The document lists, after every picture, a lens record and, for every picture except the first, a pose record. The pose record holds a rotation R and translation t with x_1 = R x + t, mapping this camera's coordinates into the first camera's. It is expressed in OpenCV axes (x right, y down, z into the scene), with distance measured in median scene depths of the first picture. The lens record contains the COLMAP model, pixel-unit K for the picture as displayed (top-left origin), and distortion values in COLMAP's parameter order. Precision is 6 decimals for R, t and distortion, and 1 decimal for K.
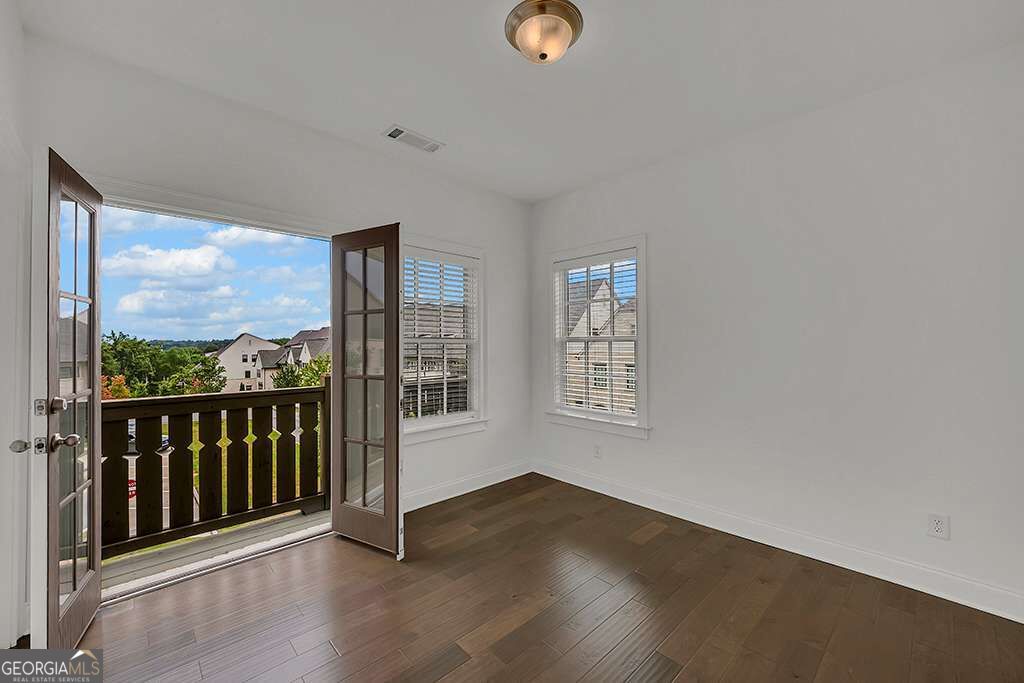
lens RADIAL K [[418.8, 0, 508.0], [0, 418.8, 340.3], [0, 0, 1]] dist [0.008051, -0.000434]
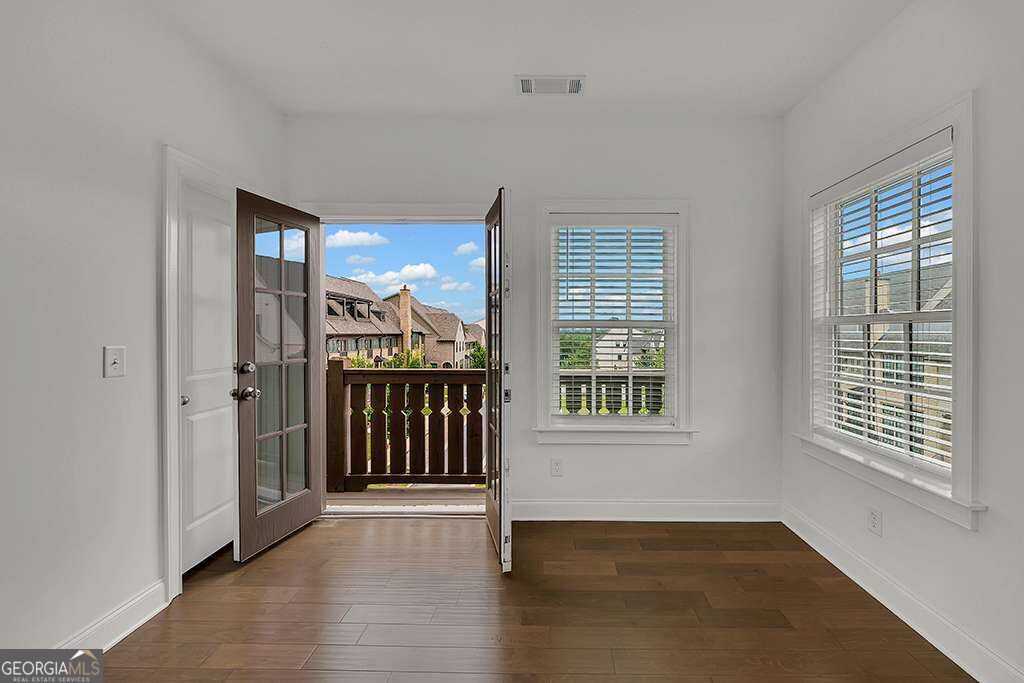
lens RADIAL K [[418.8, 0, 536.7], [0, 418.8, 334.6], [0, 0, 1]] dist [0.008051, -0.000434]
pose [[0.717557, 0.009510, -0.696435, 0.278849], [0.001204, 0.999888, 0.014894, 0.008732], [0.696499, -0.011526, 0.717466, 0.293823]]
